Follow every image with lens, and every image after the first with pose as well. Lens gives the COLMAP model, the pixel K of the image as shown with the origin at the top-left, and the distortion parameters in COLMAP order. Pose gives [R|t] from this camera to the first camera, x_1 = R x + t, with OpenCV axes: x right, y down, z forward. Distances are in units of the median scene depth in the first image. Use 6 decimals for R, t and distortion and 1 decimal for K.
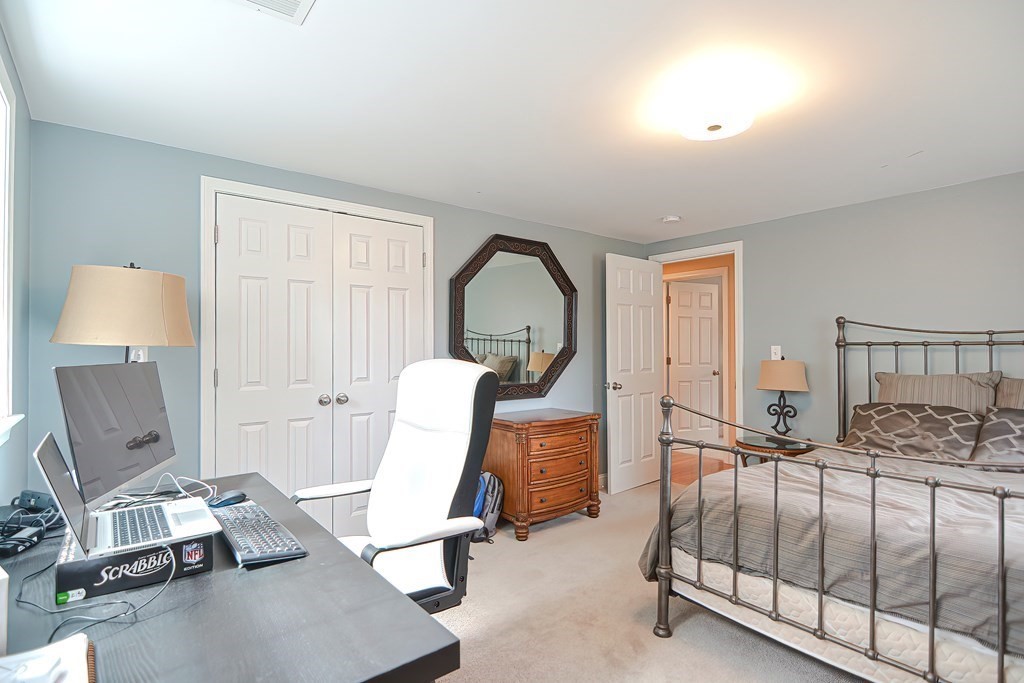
lens RADIAL K [[502.5, 0, 504.4], [0, 502.5, 342.1], [0, 0, 1]] dist [-0.001370, -0.000542]
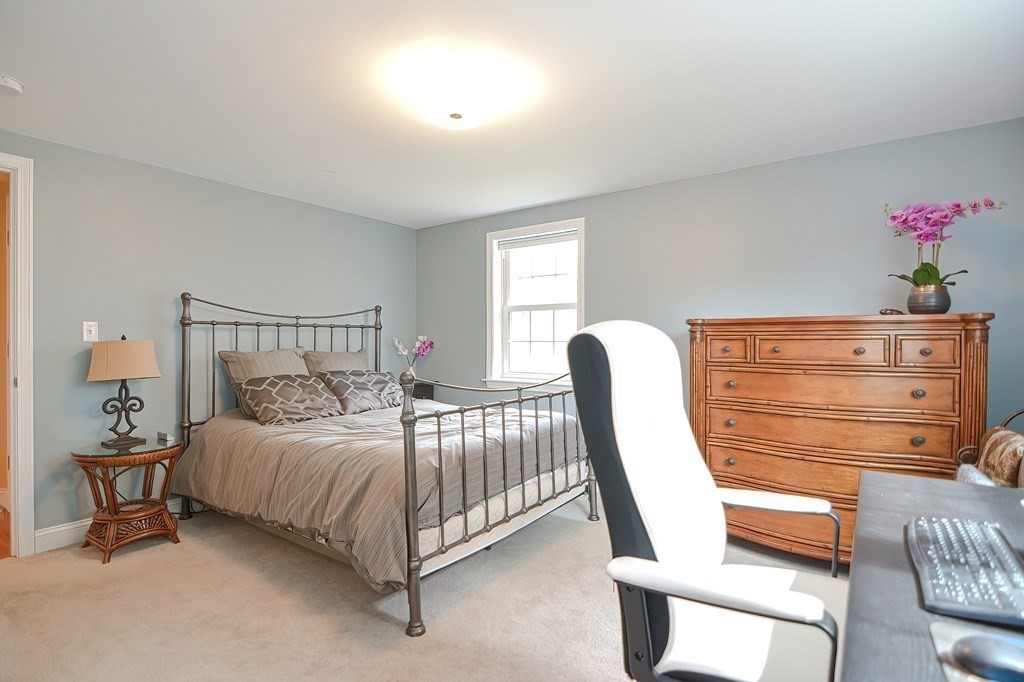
lens RADIAL K [[502.5, 0, 504.4], [0, 502.5, 341.6], [0, 0, 1]] dist [-0.001370, -0.000542]
pose [[-0.272045, -0.001192, 0.962284, -0.378424], [-0.013112, 0.999911, -0.002468, 0.034325], [-0.962195, -0.013289, -0.272037, 0.688398]]
